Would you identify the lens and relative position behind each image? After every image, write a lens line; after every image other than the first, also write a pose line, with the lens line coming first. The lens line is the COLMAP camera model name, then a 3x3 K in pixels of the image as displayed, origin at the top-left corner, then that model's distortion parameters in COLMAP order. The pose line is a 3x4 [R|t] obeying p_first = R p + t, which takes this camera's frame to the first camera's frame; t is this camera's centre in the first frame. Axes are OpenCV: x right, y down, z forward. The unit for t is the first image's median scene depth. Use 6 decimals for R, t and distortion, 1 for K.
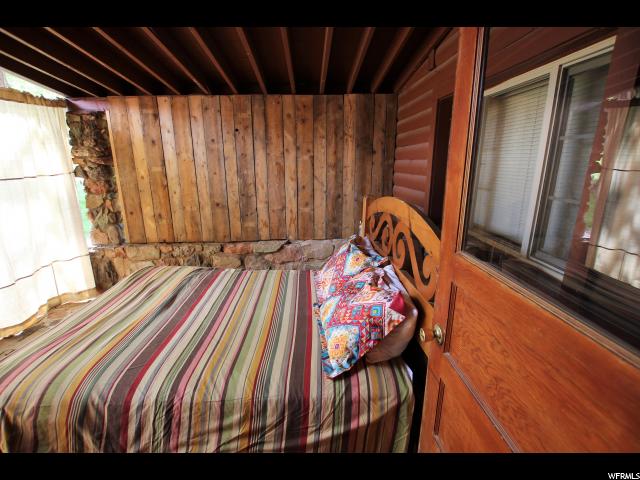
lens RADIAL K [[295.3, 0, 322.0], [0, 295.3, 240.0], [0, 0, 1]] dist [-0.034071, 0.004356]
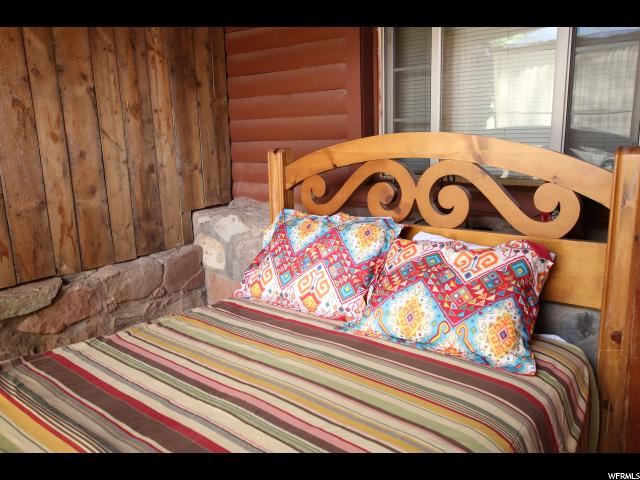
lens RADIAL K [[530.8, 0, 320.0], [0, 530.8, 240.0], [0, 0, 1]] dist [0.005662, 0.005622]
pose [[0.678583, -0.175373, 0.713280, -0.449060], [0.220095, 0.975007, 0.030334, 0.009749], [-0.700773, 0.136405, 0.700222, 0.177042]]
